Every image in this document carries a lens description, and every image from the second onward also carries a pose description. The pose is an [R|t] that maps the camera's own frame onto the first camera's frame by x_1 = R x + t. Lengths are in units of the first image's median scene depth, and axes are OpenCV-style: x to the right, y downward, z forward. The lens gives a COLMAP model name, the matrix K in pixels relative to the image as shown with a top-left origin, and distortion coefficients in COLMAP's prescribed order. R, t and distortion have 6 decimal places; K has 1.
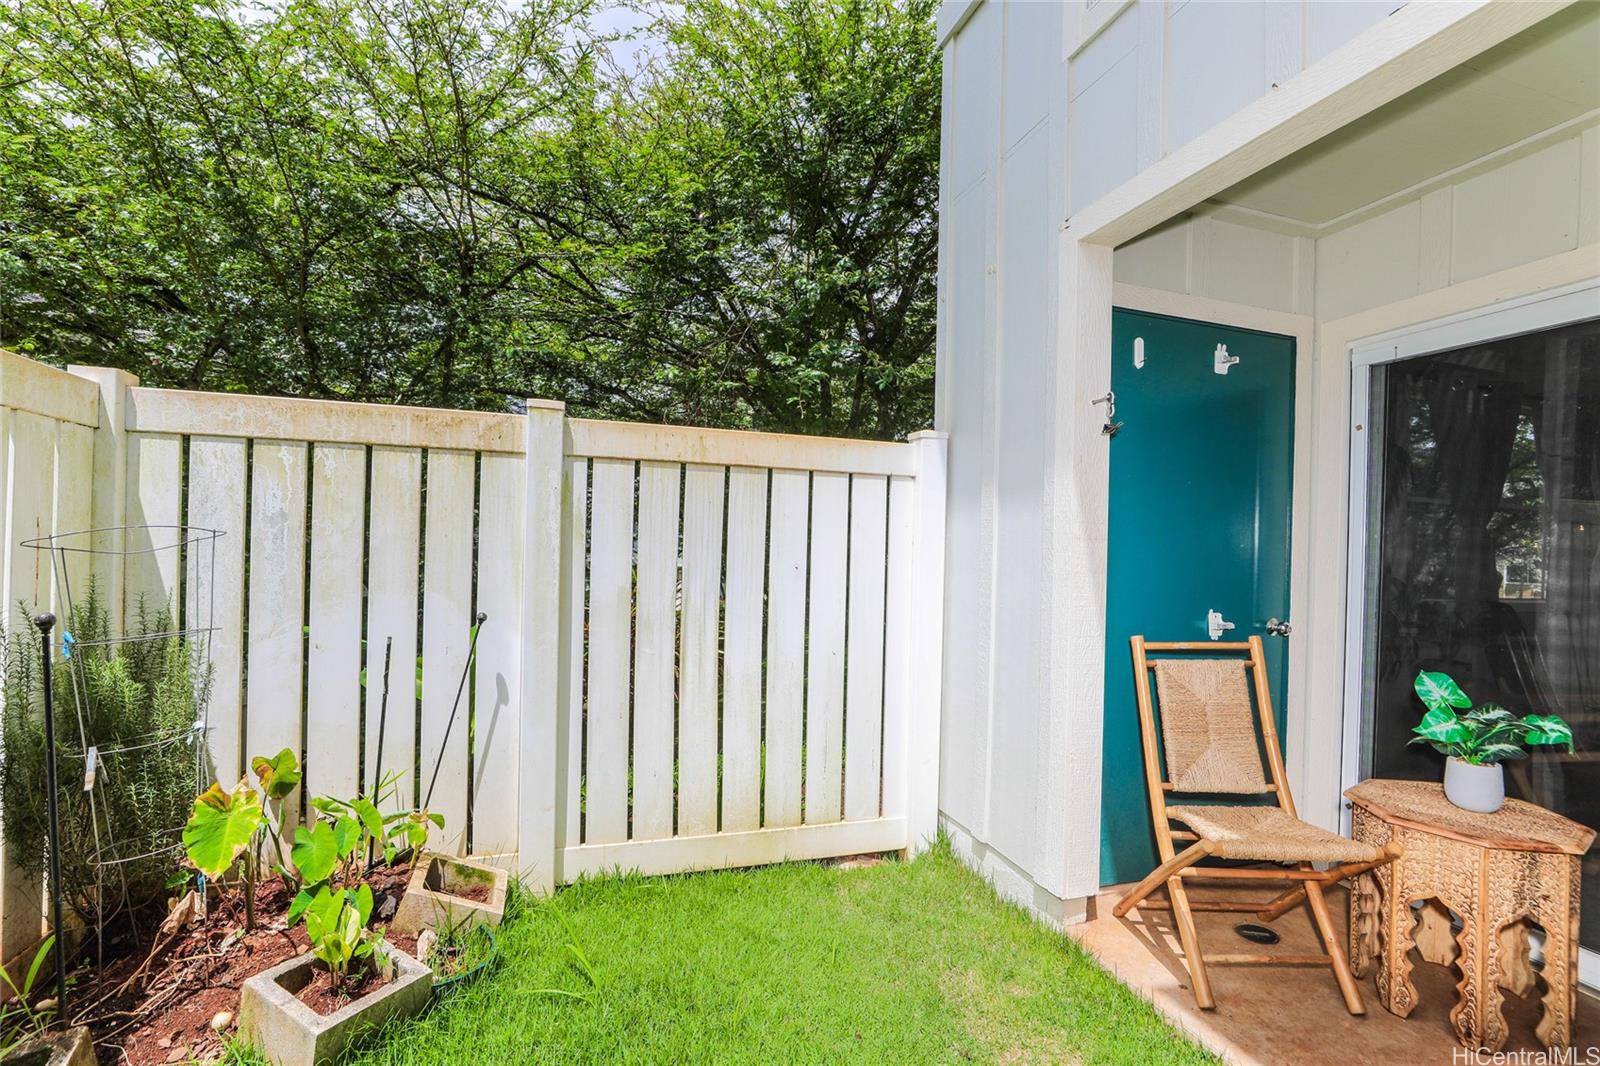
lens RADIAL K [[732.6, 0, 800.9], [0, 732.6, 545.0], [0, 0, 1]] dist [-0.029870, 0.014542]
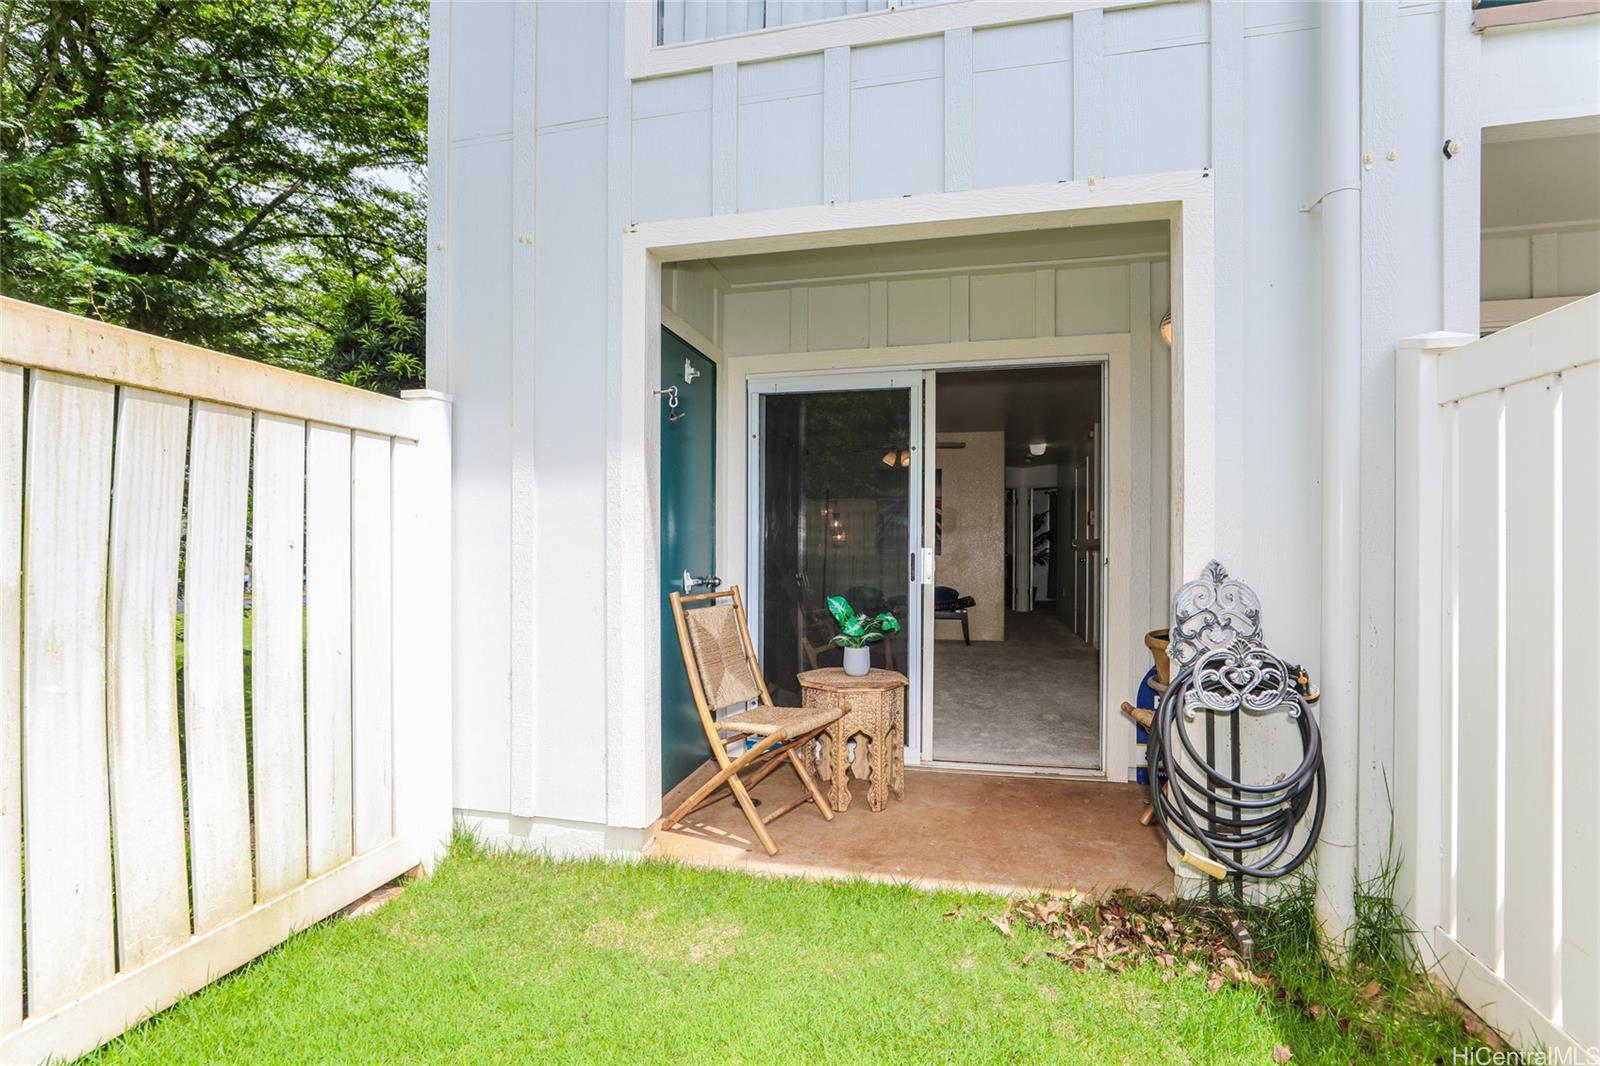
lens RADIAL K [[734.8, 0, 801.9], [0, 734.8, 543.4], [0, 0, 1]] dist [-0.016420, 0.000614]
pose [[0.509570, -0.021093, 0.860171, -0.438830], [0.008872, 0.999775, 0.019260, 0.020857], [-0.860384, -0.002183, 0.509642, 0.186410]]
